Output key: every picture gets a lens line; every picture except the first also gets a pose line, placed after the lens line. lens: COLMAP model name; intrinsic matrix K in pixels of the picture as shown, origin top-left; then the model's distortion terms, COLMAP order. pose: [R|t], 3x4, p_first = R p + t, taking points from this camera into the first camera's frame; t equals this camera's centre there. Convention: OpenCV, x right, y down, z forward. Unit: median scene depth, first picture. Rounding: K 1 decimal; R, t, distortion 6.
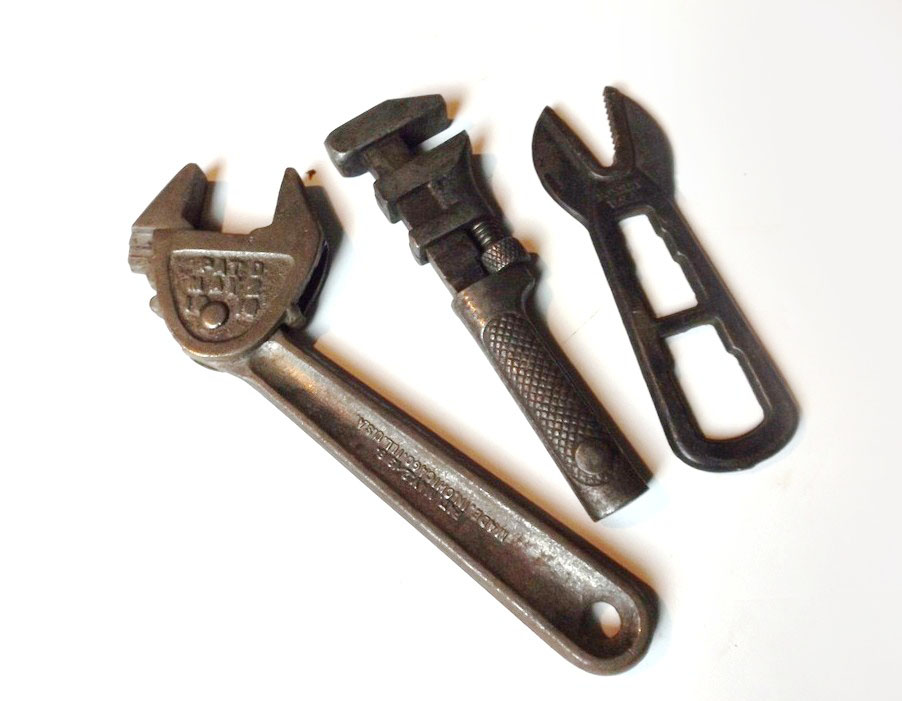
lens RADIAL K [[881.4, 0, 451.0], [0, 881.4, 350.5], [0, 0, 1]] dist [0.000619, -0.000717]
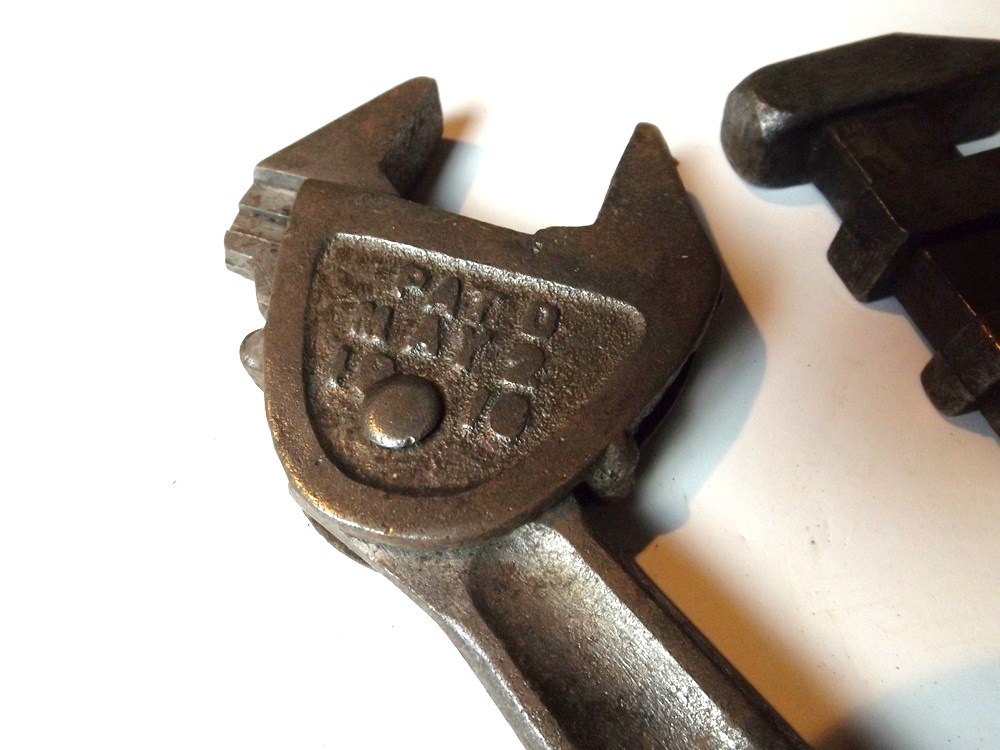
lens RADIAL K [[714.2, 0, 500.0], [0, 714.2, 375.0], [0, 0, 1]] dist [0.050778, -0.081959]
pose [[0.971324, 0.233527, -0.044667, -0.218008], [-0.237637, 0.959593, -0.150696, -0.020068], [0.007670, 0.156989, 0.987571, 0.702295]]
